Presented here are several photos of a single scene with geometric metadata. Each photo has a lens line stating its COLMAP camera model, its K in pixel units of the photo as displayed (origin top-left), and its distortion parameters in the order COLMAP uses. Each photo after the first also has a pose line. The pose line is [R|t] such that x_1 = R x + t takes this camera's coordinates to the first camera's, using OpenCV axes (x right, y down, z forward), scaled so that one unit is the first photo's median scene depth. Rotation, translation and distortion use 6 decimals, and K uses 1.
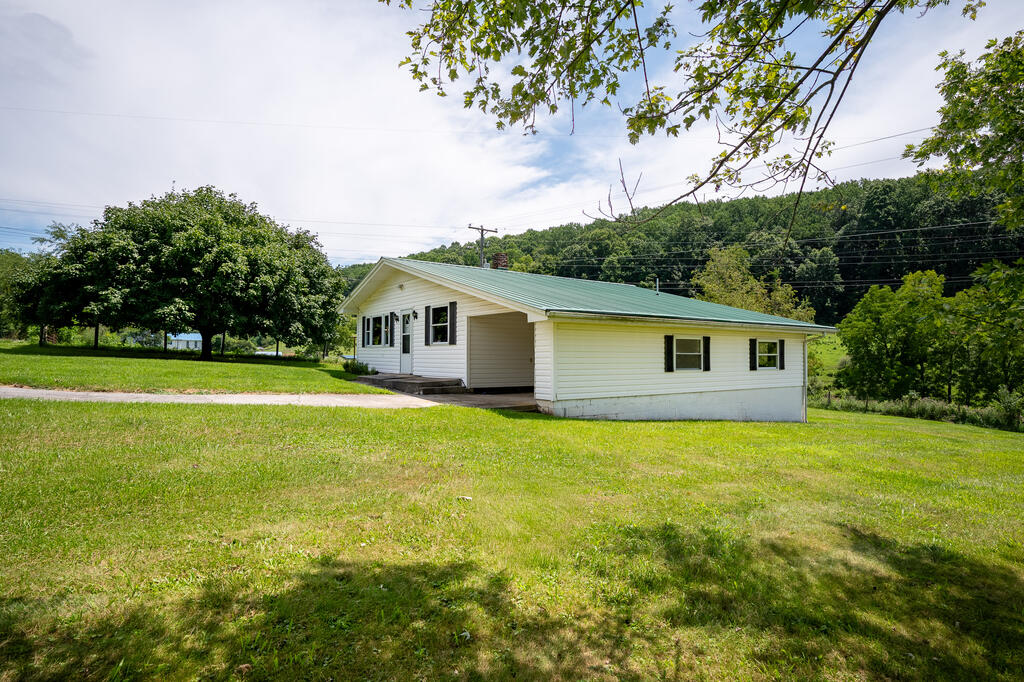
lens RADIAL K [[553.3, 0, 515.5], [0, 553.3, 336.7], [0, 0, 1]] dist [-0.006277, 0.000208]
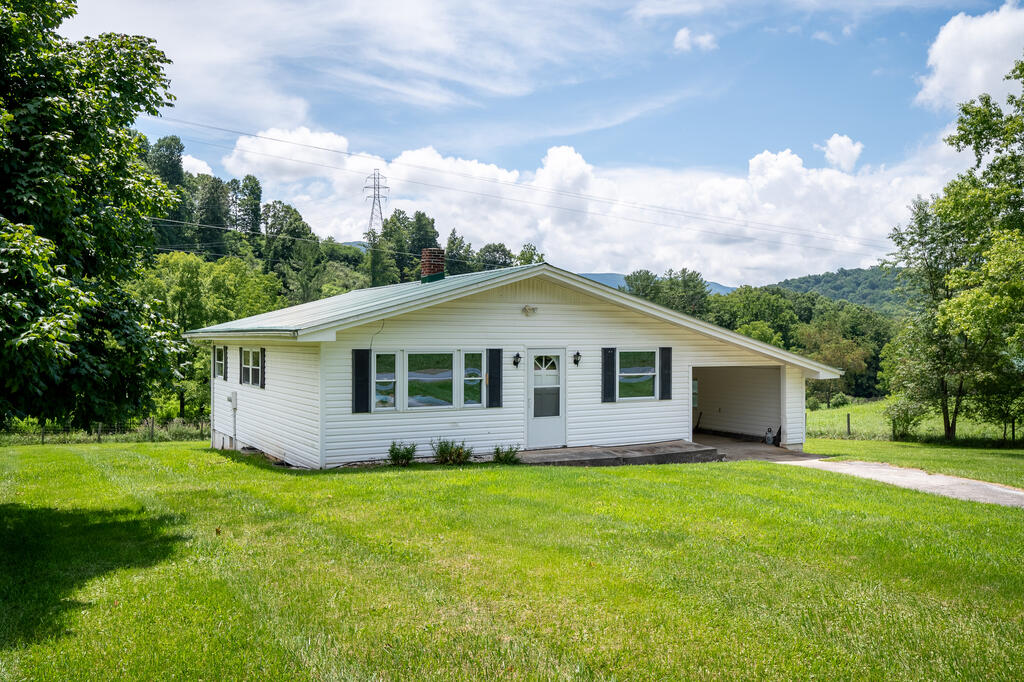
lens RADIAL K [[899.3, 0, 519.2], [0, 899.3, 313.2], [0, 0, 1]] dist [0.009102, -0.014354]
pose [[0.090897, 0.021578, 0.995626, -1.208529], [-0.033557, 0.999264, -0.018593, -0.067606], [-0.995295, -0.031720, 0.091555, 0.905439]]
